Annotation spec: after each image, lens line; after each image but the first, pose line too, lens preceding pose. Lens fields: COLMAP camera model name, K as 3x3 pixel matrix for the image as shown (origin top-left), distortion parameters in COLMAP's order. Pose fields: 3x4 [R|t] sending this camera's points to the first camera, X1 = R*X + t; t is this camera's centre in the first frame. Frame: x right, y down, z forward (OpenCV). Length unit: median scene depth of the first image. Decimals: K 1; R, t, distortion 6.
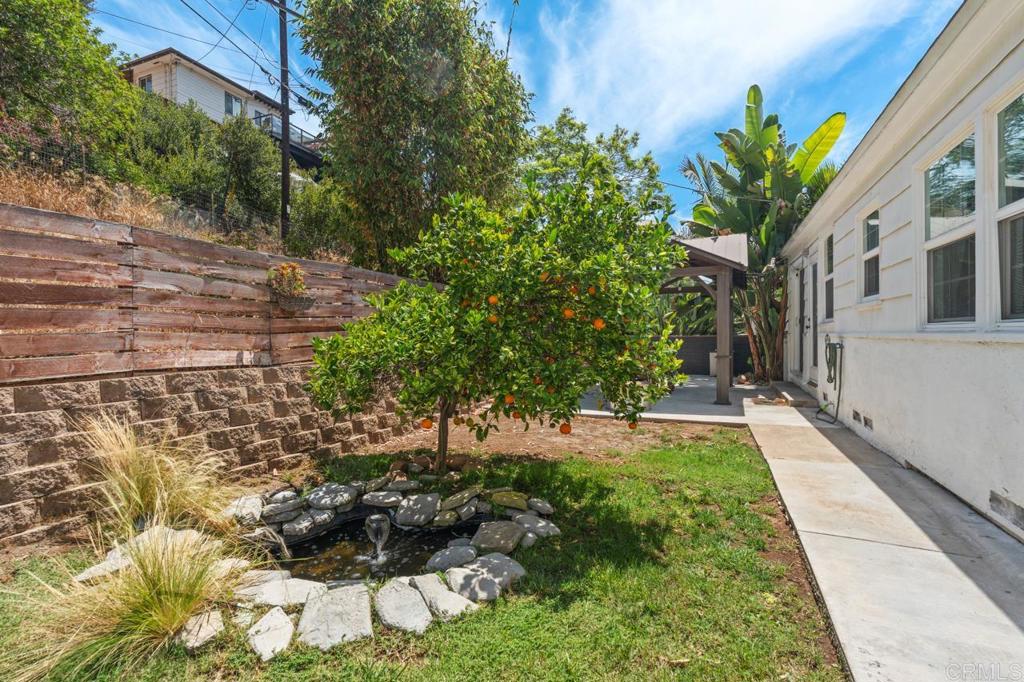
lens RADIAL K [[466.1, 0, 512.0], [0, 466.1, 341.0], [0, 0, 1]] dist [-0.006314, 0.000260]
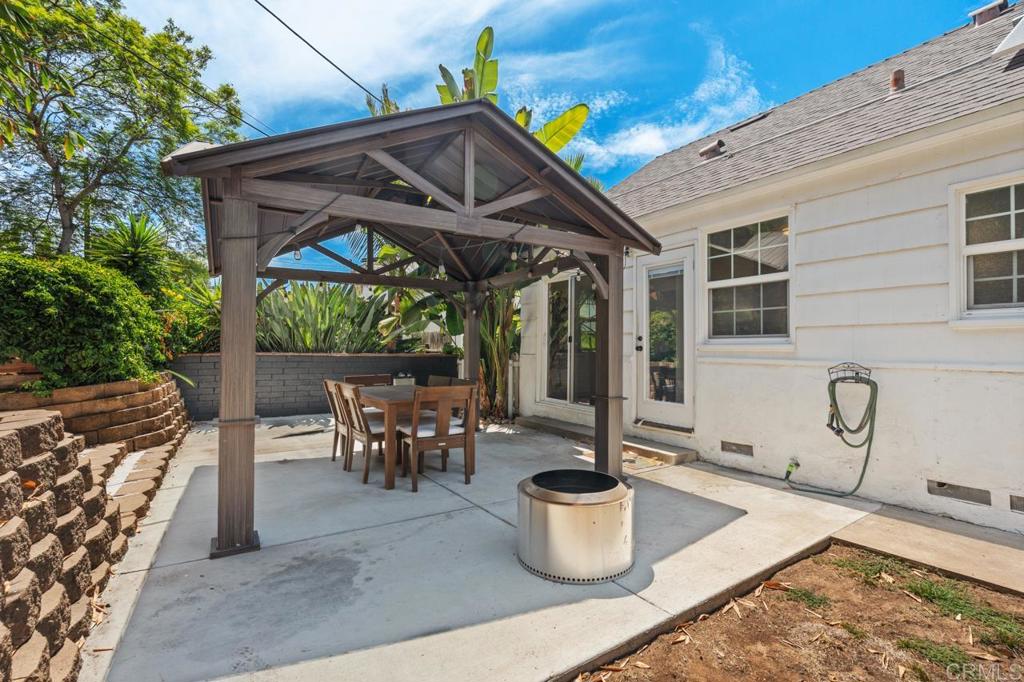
lens RADIAL K [[454.4, 0, 512.0], [0, 454.4, 341.0], [0, 0, 1]] dist [-0.005400, -0.000071]
pose [[0.546692, 0.015224, 0.837195, -0.057001], [-0.007706, 0.999884, -0.013151, -0.009122], [-0.837298, 0.000738, 0.546746, 0.357556]]
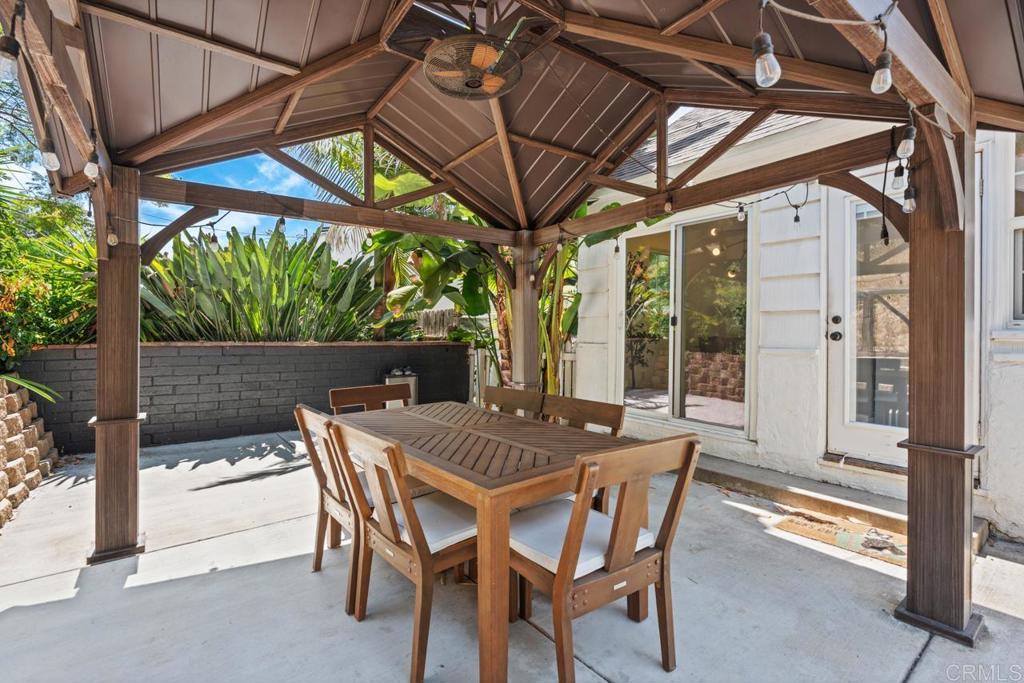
lens RADIAL K [[459.4, 0, 511.5], [0, 459.4, 331.8], [0, 0, 1]] dist [-0.002498, -0.000220]
pose [[0.470980, -0.001177, 0.882143, 0.046957], [-0.005851, 0.999973, 0.004458, -0.011129], [-0.882125, -0.007261, 0.470960, 0.523328]]
